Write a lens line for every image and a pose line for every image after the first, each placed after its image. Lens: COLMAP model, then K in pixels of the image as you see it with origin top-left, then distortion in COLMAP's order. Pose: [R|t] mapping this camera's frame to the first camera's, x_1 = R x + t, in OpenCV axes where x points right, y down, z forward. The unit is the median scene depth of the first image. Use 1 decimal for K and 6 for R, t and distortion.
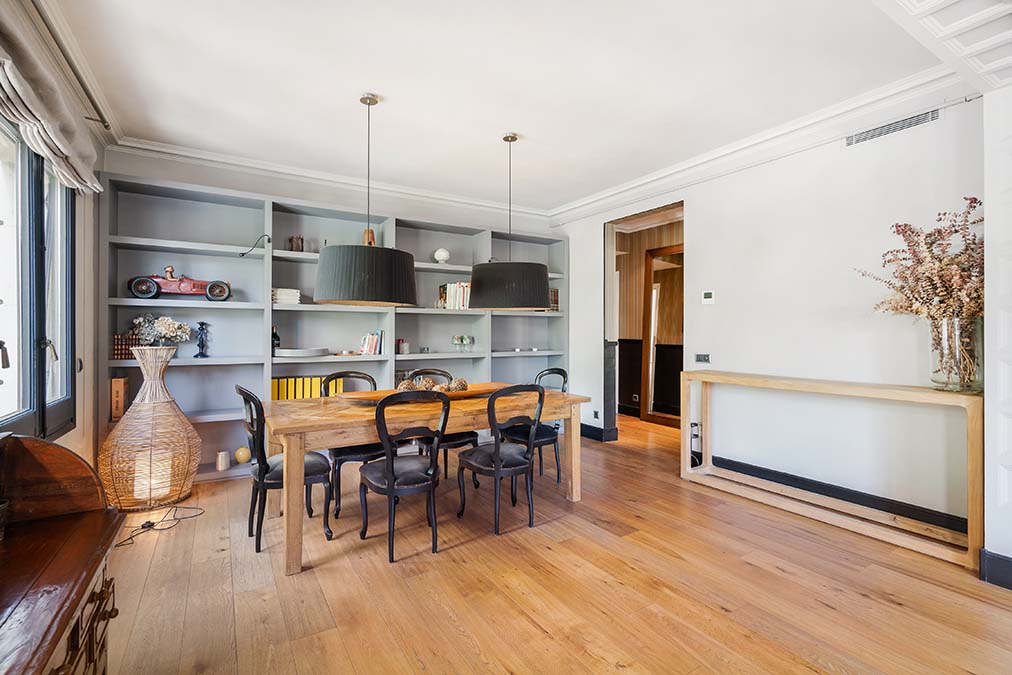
lens RADIAL K [[464.4, 0, 505.4], [0, 464.4, 332.9], [0, 0, 1]] dist [0.008858, -0.001879]
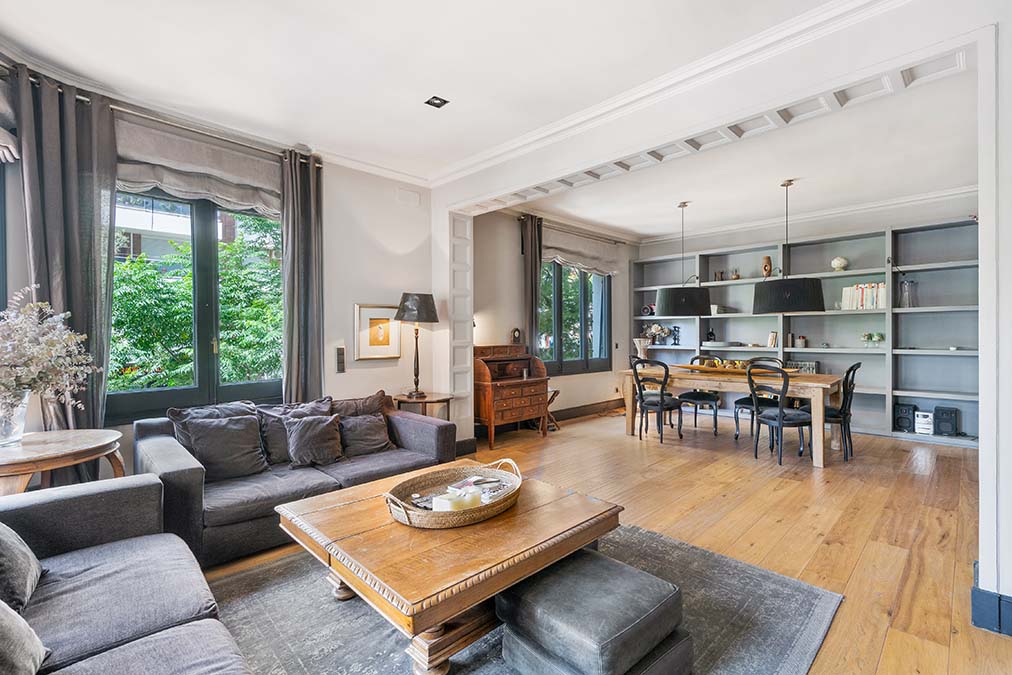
lens RADIAL K [[464.4, 0, 505.6], [0, 464.4, 336.2], [0, 0, 1]] dist [0.008858, -0.001879]
pose [[0.219570, 0.003459, -0.975591, 1.007644], [0.007409, 0.999959, 0.005212, 0.001379], [0.975569, -0.008373, 0.219535, -0.068195]]
